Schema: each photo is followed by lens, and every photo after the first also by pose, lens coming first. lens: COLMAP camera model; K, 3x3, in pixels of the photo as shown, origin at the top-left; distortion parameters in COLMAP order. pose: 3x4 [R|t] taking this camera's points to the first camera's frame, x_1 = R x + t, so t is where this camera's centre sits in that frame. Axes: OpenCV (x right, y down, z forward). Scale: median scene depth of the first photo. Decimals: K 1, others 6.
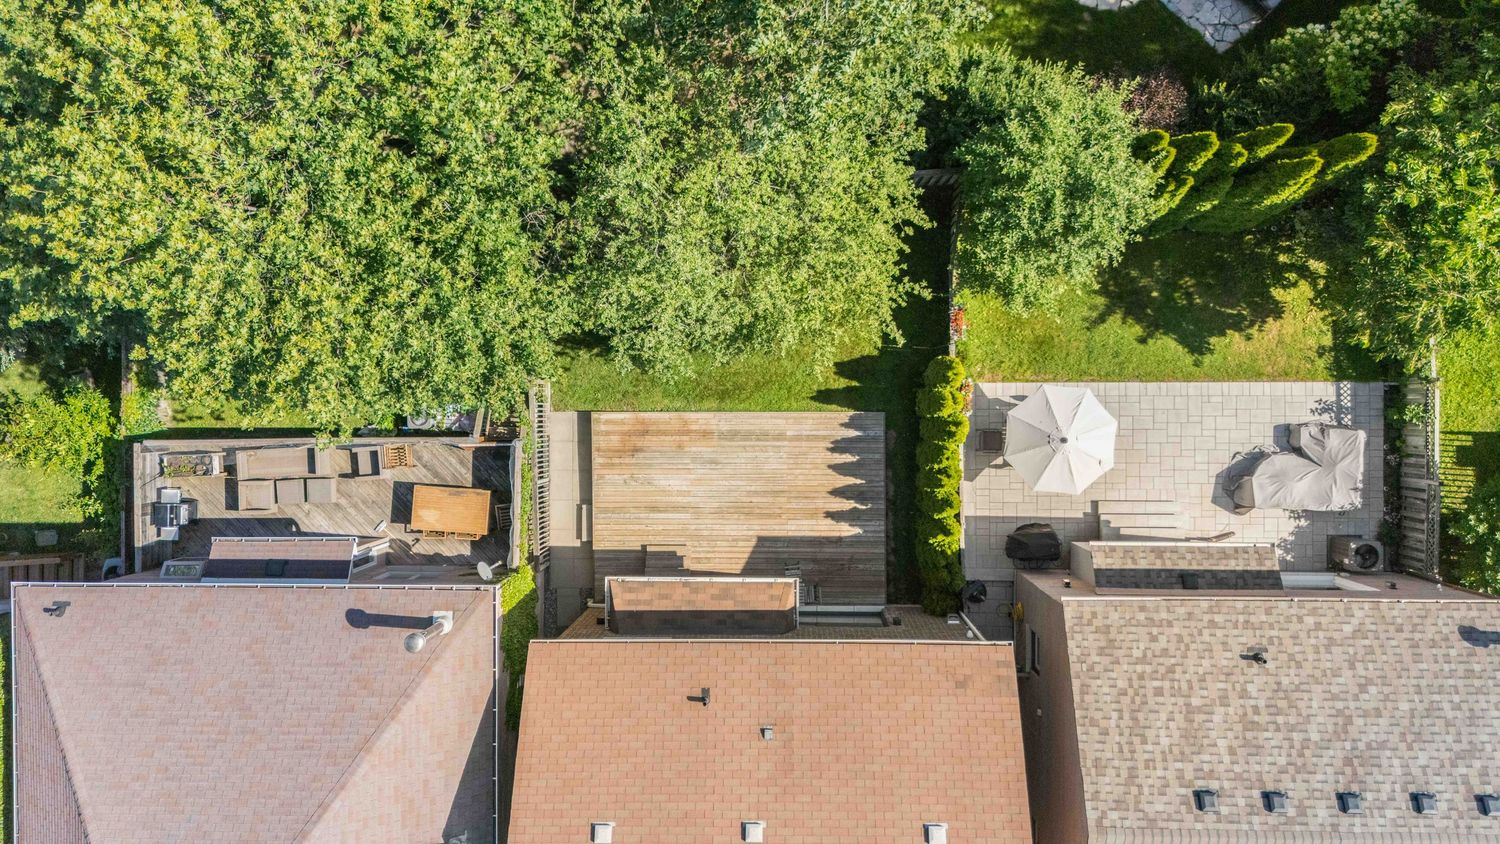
lens RADIAL K [[1118.4, 0, 754.0], [0, 1118.4, 417.4], [0, 0, 1]] dist [0.064506, -0.062656]
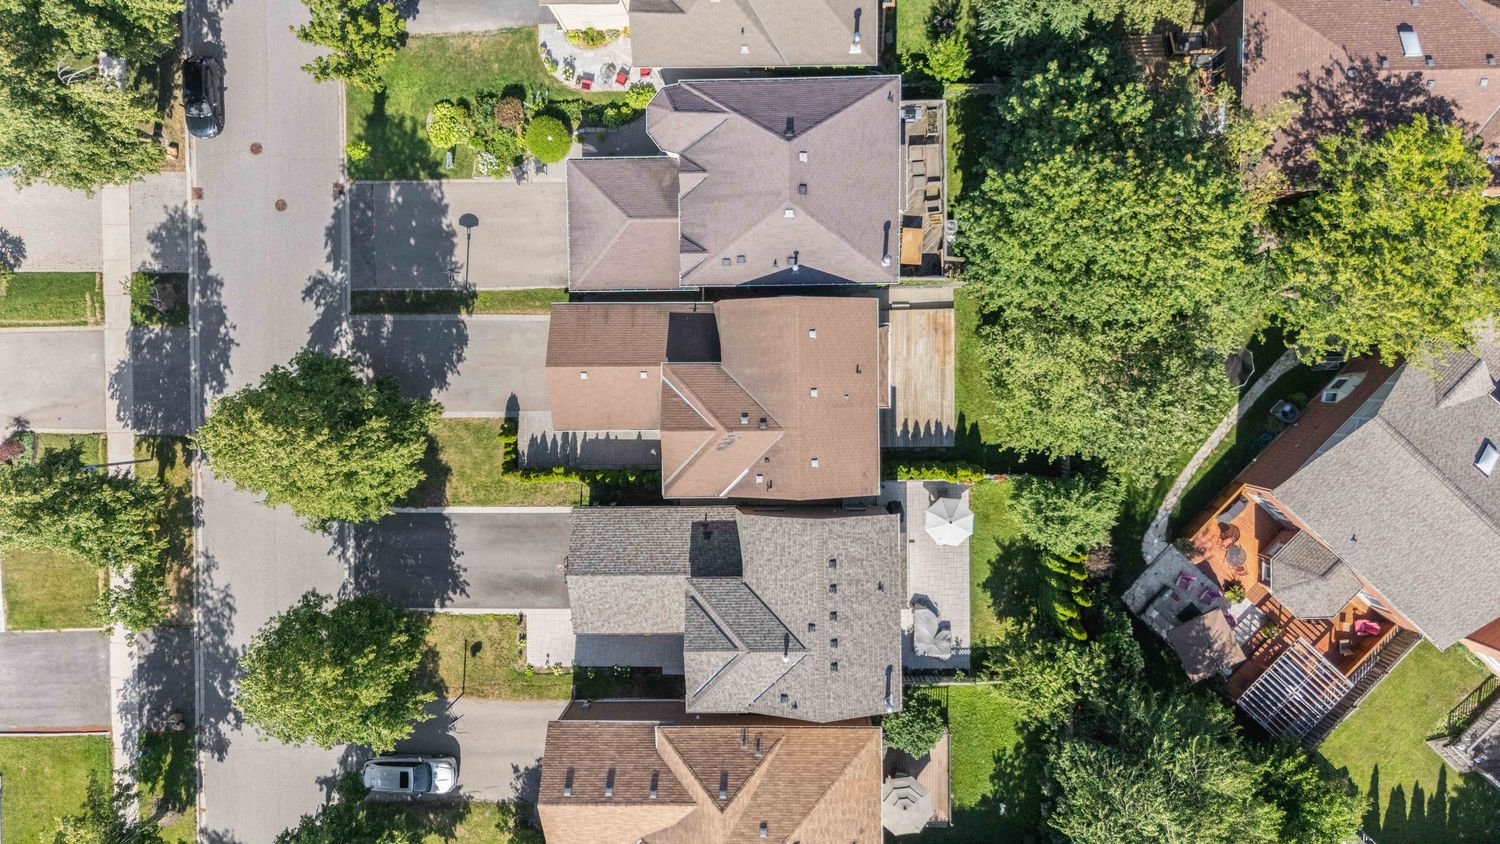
lens RADIAL K [[1118.4, 0, 746.2], [0, 1118.4, 418.7], [0, 0, 1]] dist [0.064506, -0.062656]
pose [[0.010316, 0.997655, 0.067667, -0.087353], [-0.999759, 0.008978, 0.020045, 0.359650], [0.019391, -0.067858, 0.997507, -1.178062]]
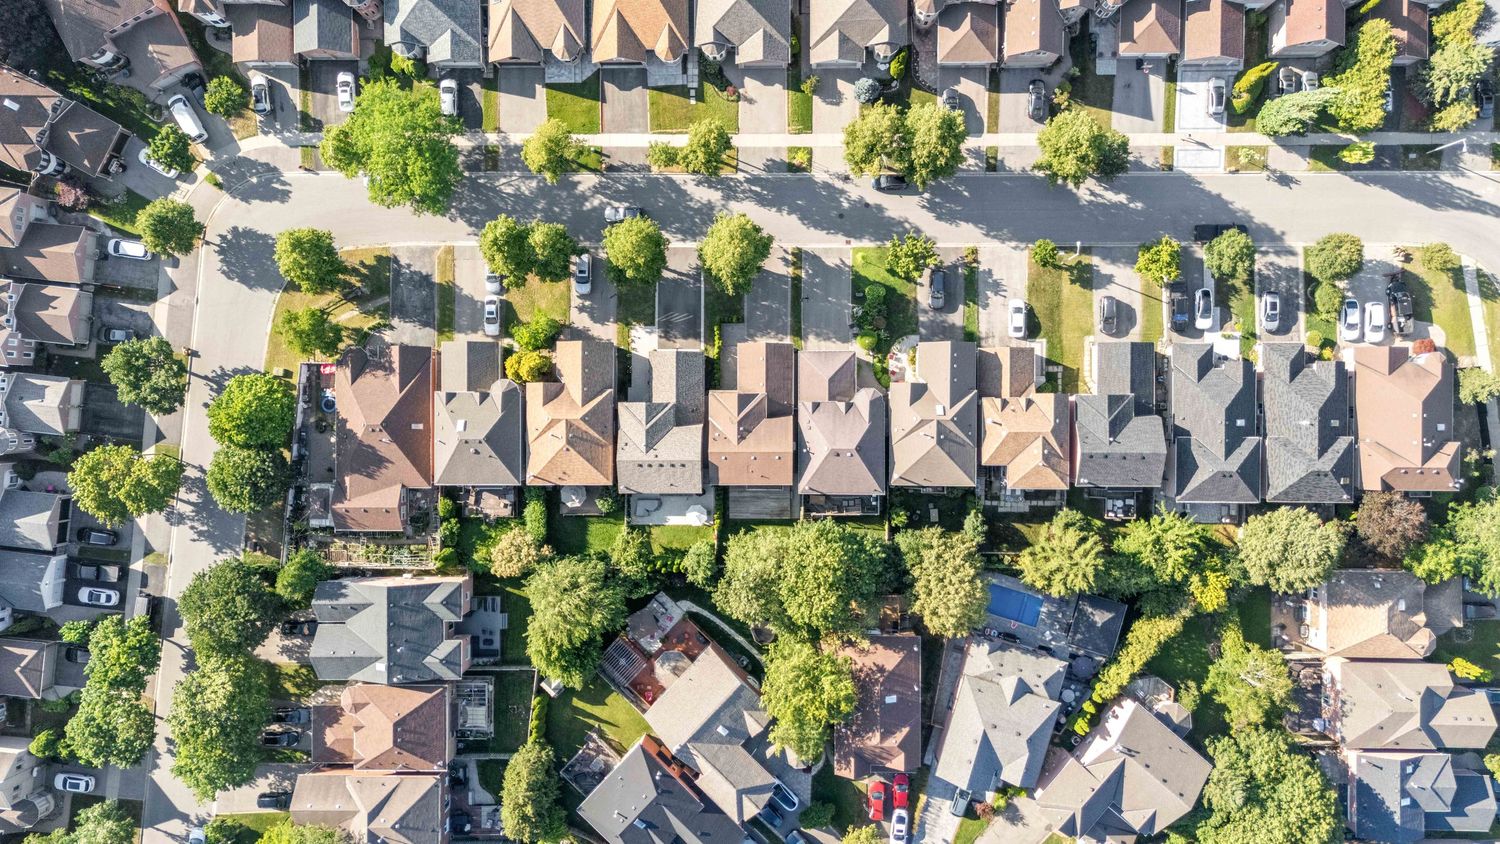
lens RADIAL K [[1118.4, 0, 752.9], [0, 1118.4, 422.4], [0, 0, 1]] dist [0.064506, -0.062656]
pose [[-0.998059, -0.001587, 0.062258, -0.290516], [0.000157, -0.999736, -0.022978, 0.535222], [0.062278, -0.022924, 0.997796, -3.898486]]
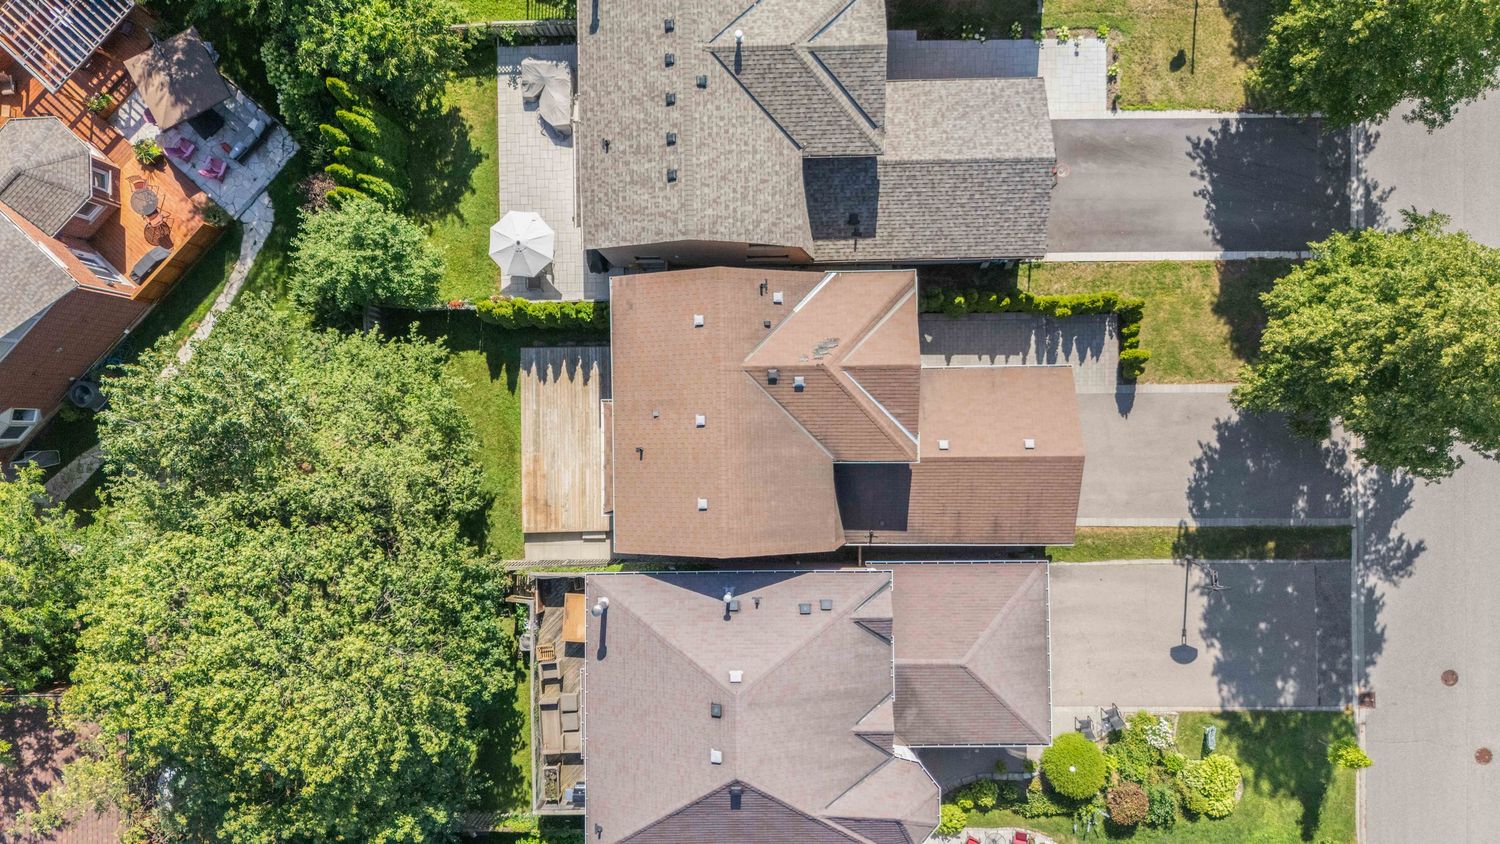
lens RADIAL K [[1118.4, 0, 753.2], [0, 1118.4, 421.3], [0, 0, 1]] dist [0.064506, -0.062656]
pose [[-0.009680, -0.999168, 0.039630, -0.055586], [0.999062, -0.011336, -0.041781, 0.401442], [0.042195, 0.039188, 0.998341, -0.596494]]
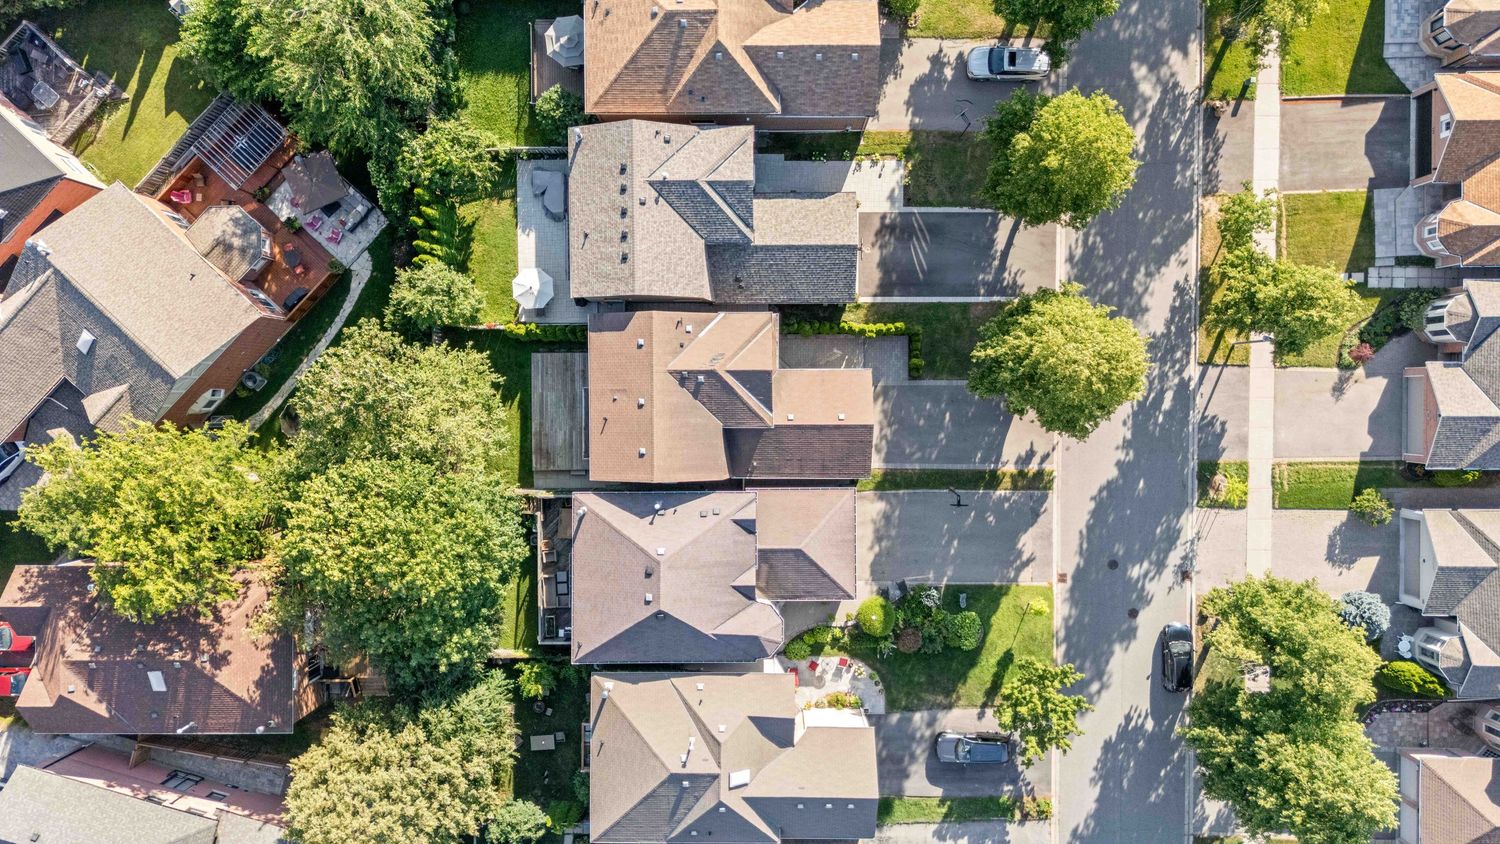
lens RADIAL K [[1118.4, 0, 756.5], [0, 1118.4, 423.0], [0, 0, 1]] dist [0.064506, -0.062656]
pose [[-0.002350, -0.999953, 0.009369, -0.065933], [0.999736, -0.002563, -0.022819, 0.569560], [0.022842, 0.009313, 0.999696, -1.533877]]
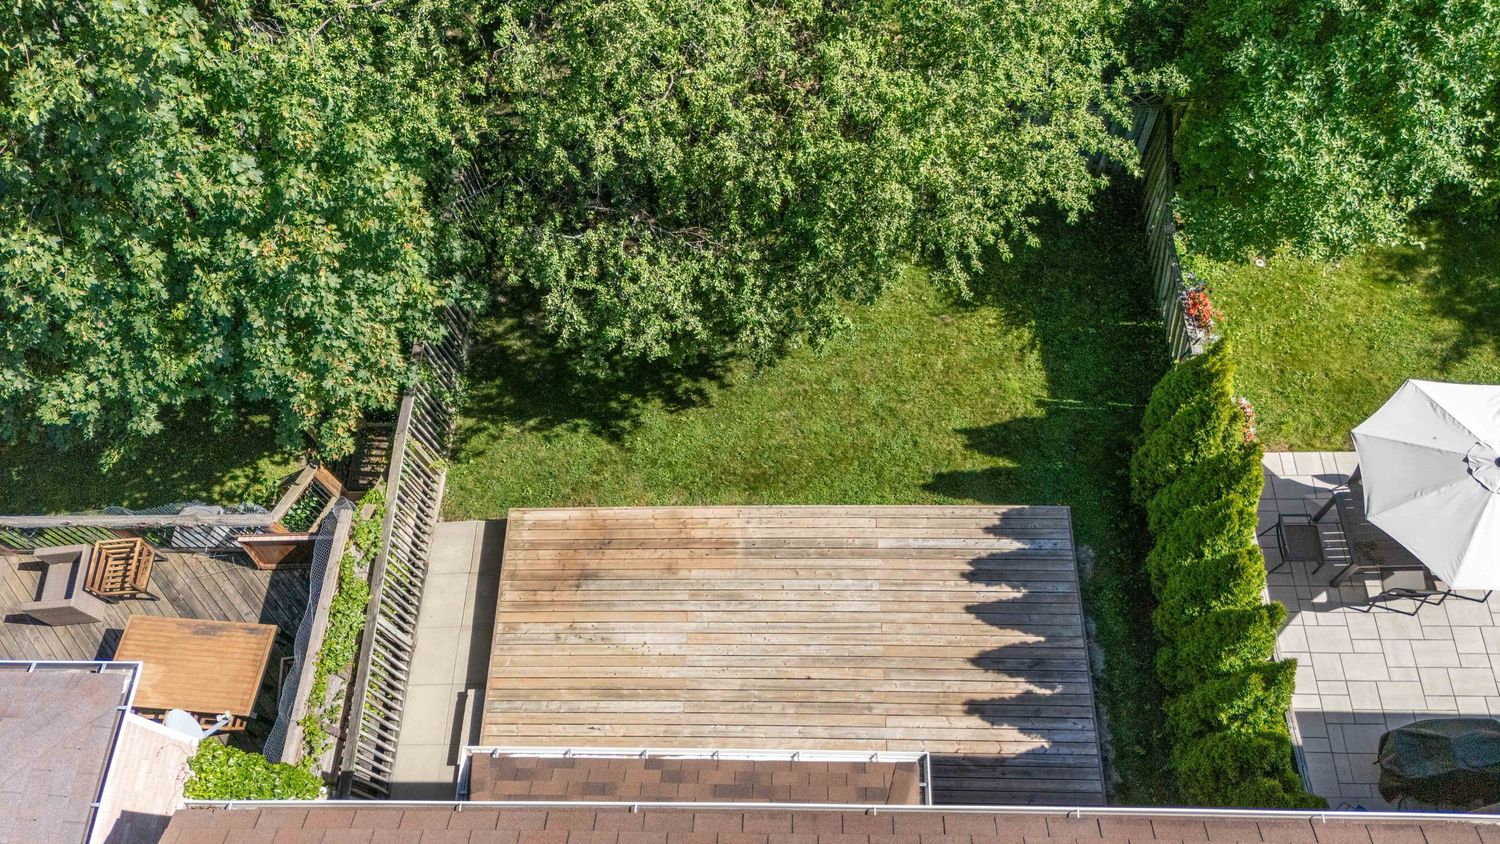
lens RADIAL K [[1118.4, 0, 755.9], [0, 1118.4, 398.2], [0, 0, 1]] dist [0.064506, -0.062656]
pose [[0.999303, 0.007335, -0.036605, -0.009185], [-0.024016, 0.877000, -0.479890, 0.208196], [0.028582, 0.480434, 0.876565, 0.525968]]
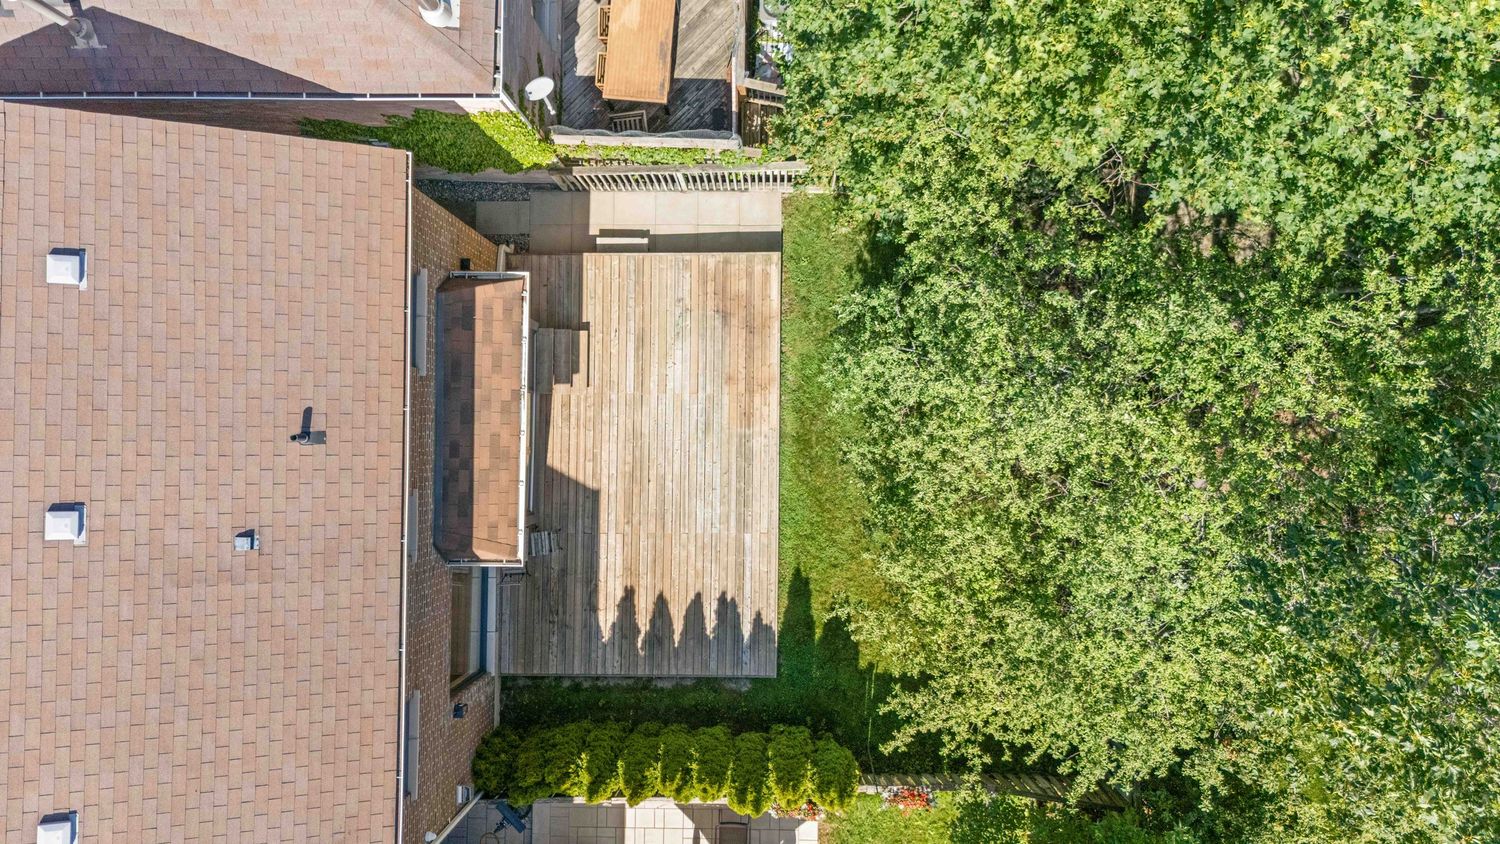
lens RADIAL K [[1118.4, 0, 760.3], [0, 1118.4, 422.2], [0, 0, 1]] dist [0.064506, -0.062656]
pose [[-0.009924, 0.999889, 0.011111, -0.048835], [-0.999820, -0.010102, 0.016078, -0.004458], [0.016189, -0.010949, 0.999809, 0.313597]]
